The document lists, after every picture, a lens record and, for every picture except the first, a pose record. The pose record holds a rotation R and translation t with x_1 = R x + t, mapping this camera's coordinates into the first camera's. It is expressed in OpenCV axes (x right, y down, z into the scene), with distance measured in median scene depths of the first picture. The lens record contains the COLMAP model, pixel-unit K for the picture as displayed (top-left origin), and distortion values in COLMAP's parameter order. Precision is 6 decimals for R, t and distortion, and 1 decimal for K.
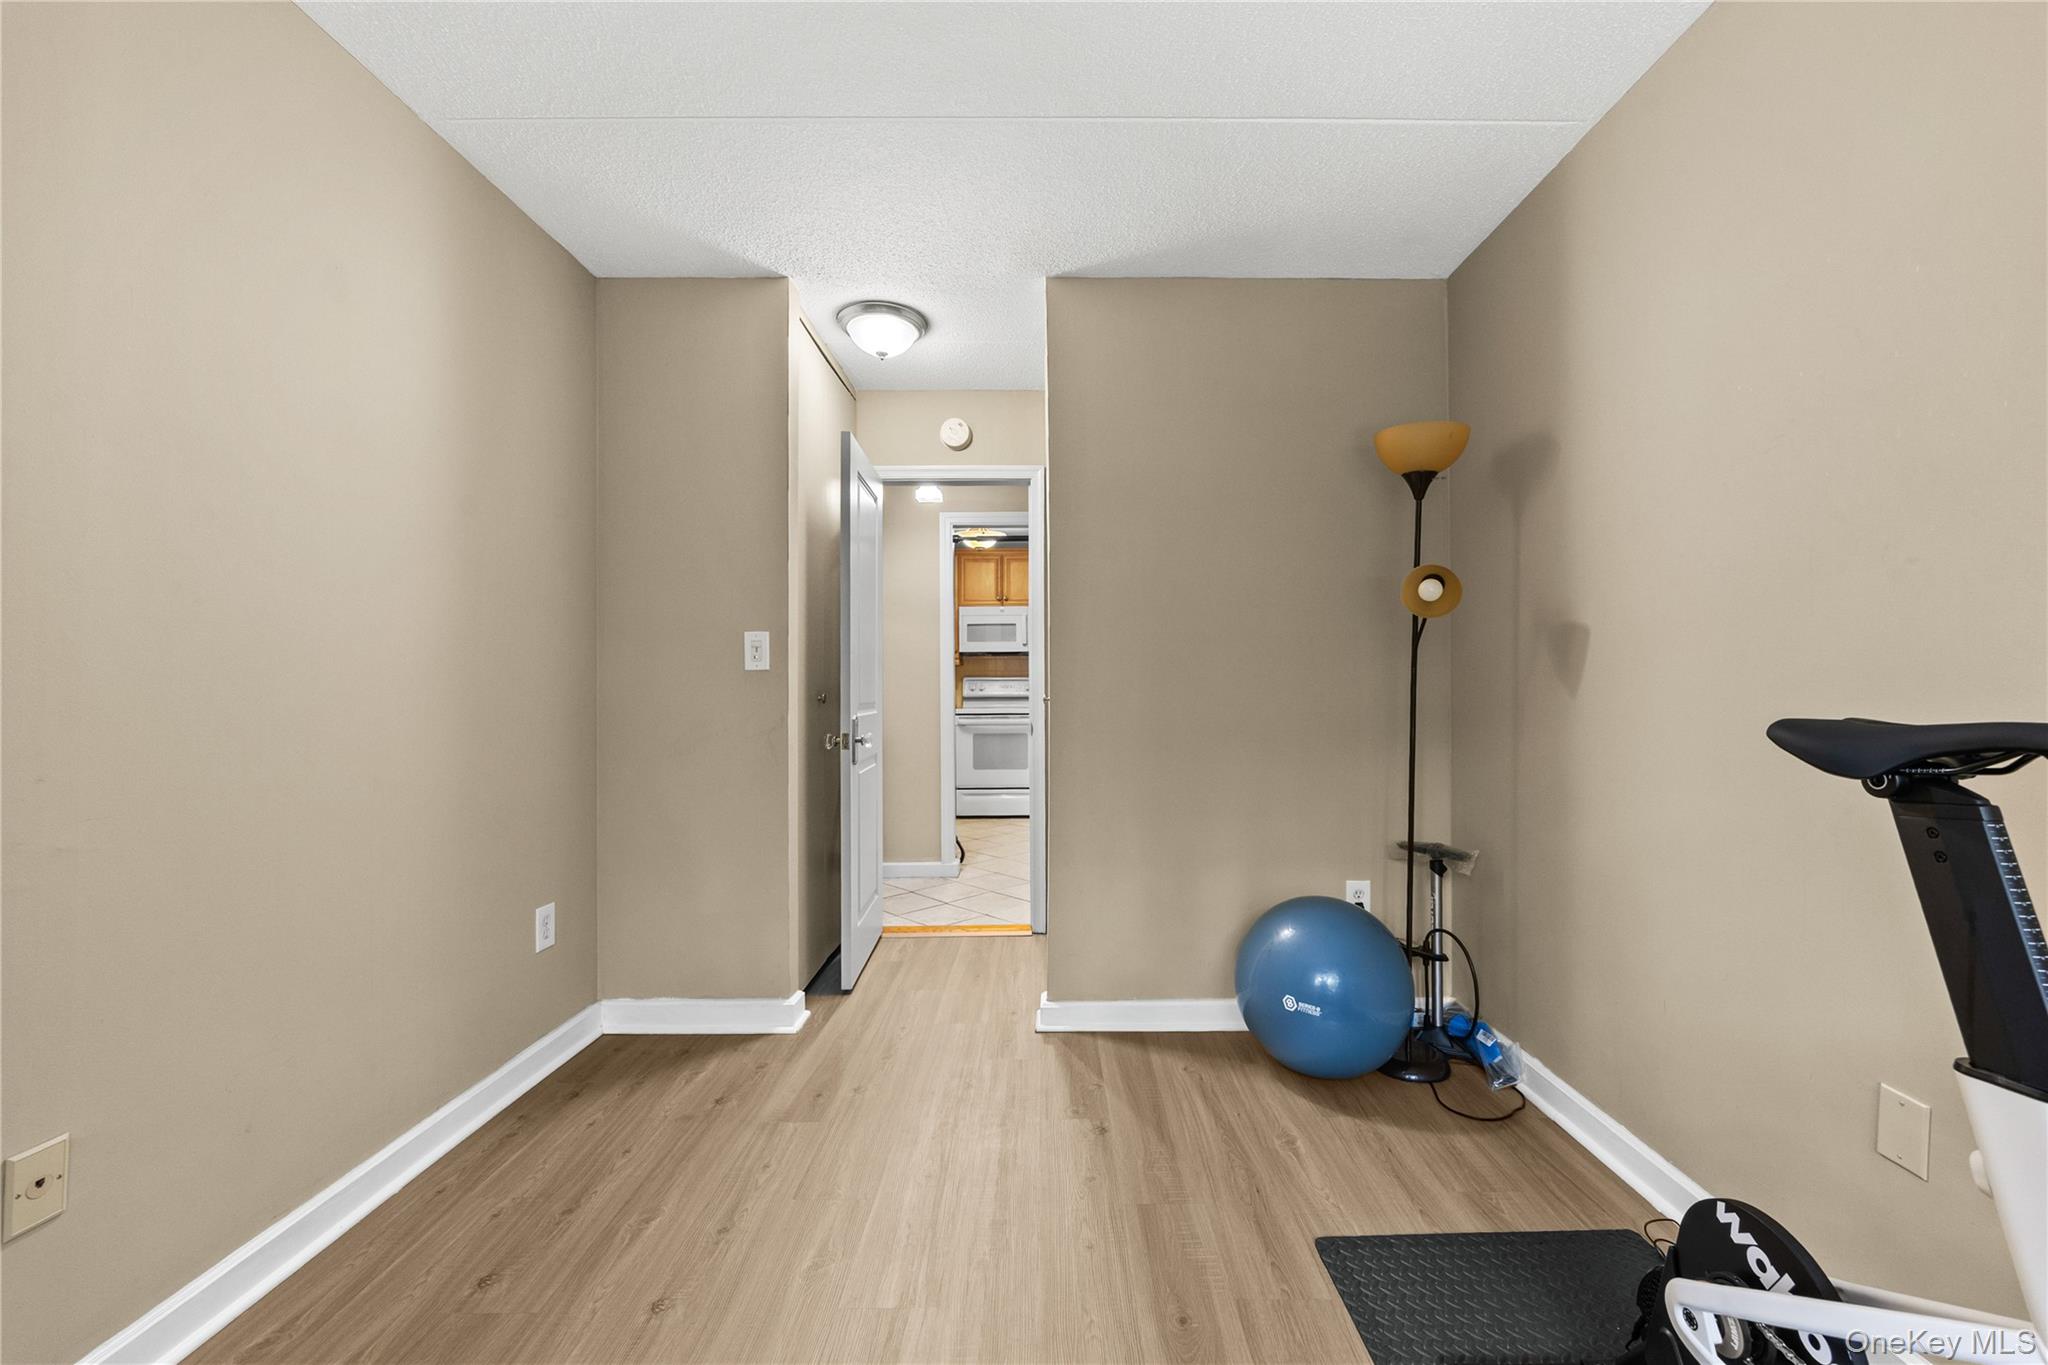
lens RADIAL K [[782.8, 0, 1037.3], [0, 782.8, 689.3], [0, 0, 1]] dist [-0.001083, 0.000026]
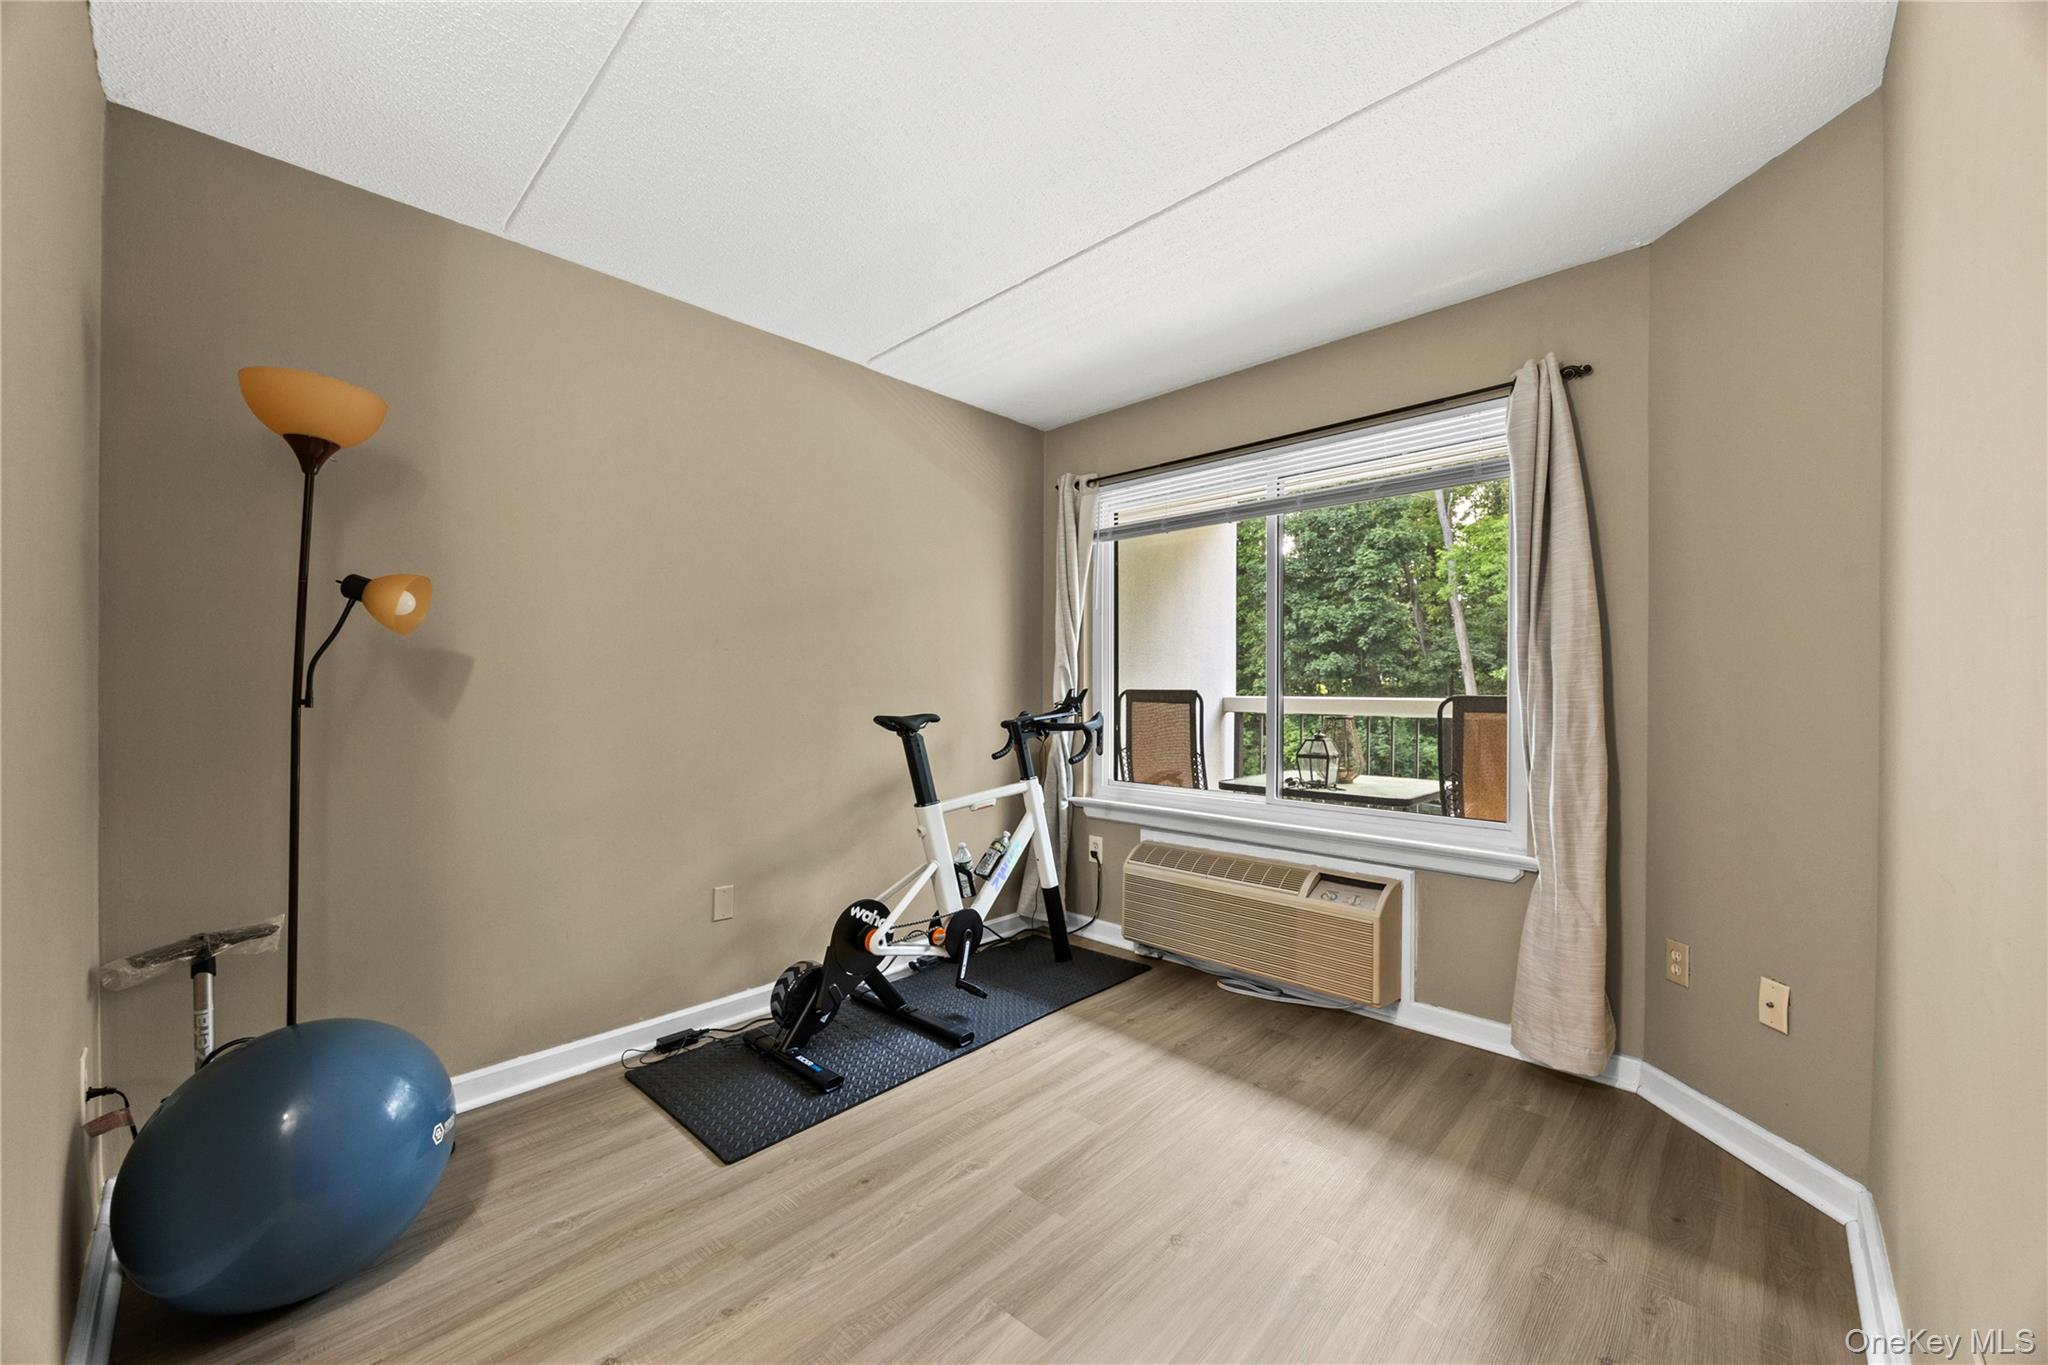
lens RADIAL K [[782.8, 0, 1027.6], [0, 782.8, 683.7], [0, 0, 1]] dist [-0.001083, 0.000026]
pose [[-0.728403, 0.003077, 0.685142, -0.693300], [0.000915, 0.999993, -0.003519, -0.036990], [-0.685148, -0.001937, -0.728401, 1.308915]]
